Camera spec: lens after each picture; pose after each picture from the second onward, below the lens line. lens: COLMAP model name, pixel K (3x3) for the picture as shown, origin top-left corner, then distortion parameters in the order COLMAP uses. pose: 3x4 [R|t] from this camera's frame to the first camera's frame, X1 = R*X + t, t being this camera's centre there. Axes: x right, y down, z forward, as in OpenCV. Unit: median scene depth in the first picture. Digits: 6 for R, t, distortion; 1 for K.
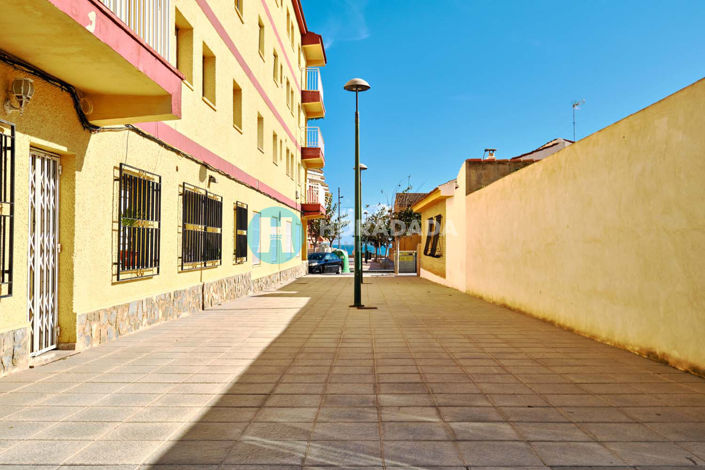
lens RADIAL K [[628.7, 0, 350.9], [0, 628.7, 237.1], [0, 0, 1]] dist [0.015232, 0.018501]
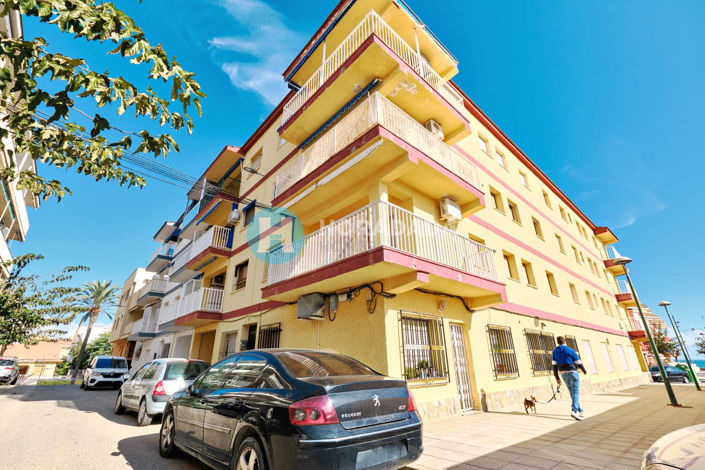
lens RADIAL K [[308.4, 0, 337.5], [0, 308.4, 234.3], [0, 0, 1]] dist [-0.000507, -0.000326]
pose [[0.660467, -0.294830, -0.690550, 0.102970], [0.017612, 0.925514, -0.378303, -0.001100], [0.750649, 0.237695, 0.616464, -0.135237]]
